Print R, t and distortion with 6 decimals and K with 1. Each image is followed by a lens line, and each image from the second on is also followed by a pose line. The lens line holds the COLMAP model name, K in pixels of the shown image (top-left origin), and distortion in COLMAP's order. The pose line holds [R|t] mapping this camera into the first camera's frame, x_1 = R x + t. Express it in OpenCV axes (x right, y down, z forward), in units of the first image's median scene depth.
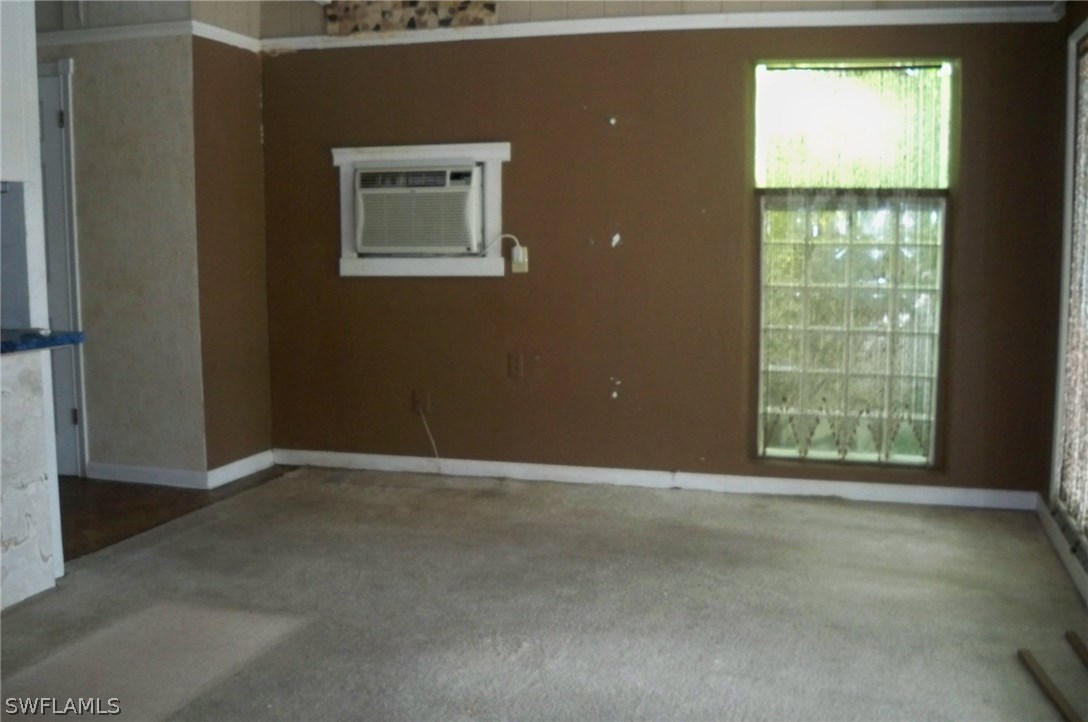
lens RADIAL K [[1125.5, 0, 544.5], [0, 1125.5, 363.5], [0, 0, 1]] dist [-0.107454, 0.000000]
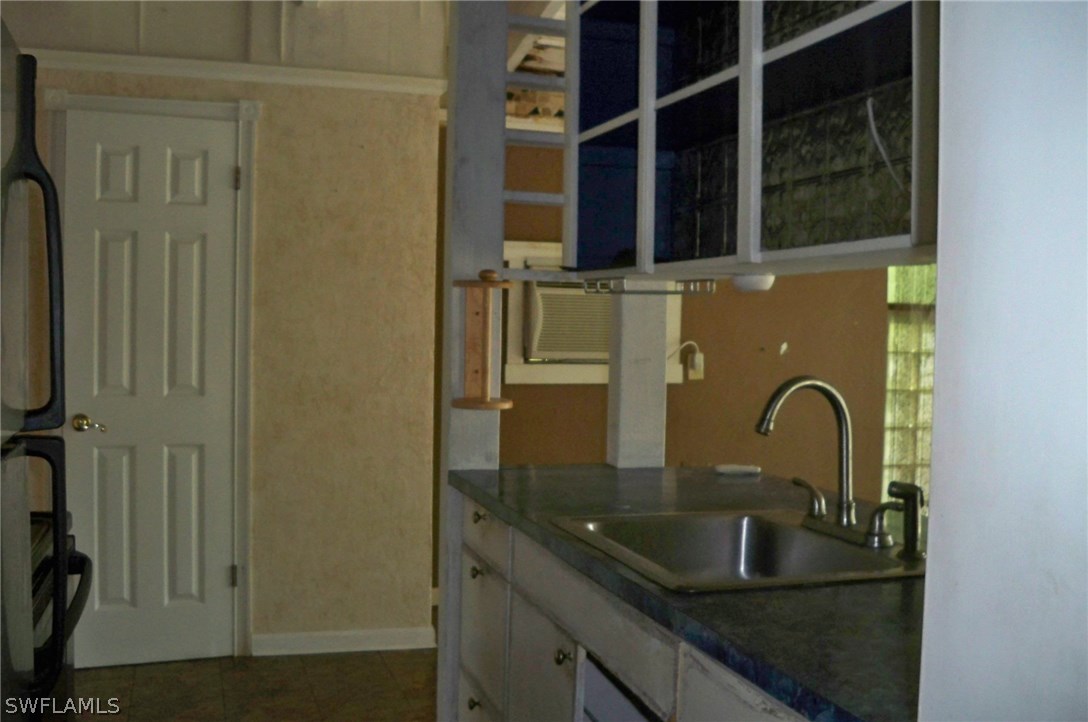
lens RADIAL K [[1125.5, 0, 543.7], [0, 1125.5, 358.9], [0, 0, 1]] dist [-0.107454, 0.000000]
pose [[0.831693, 0.002303, 0.555231, -0.680351], [0.043098, 0.996707, -0.068692, -0.037391], [-0.553560, 0.081060, 0.828855, 0.257821]]
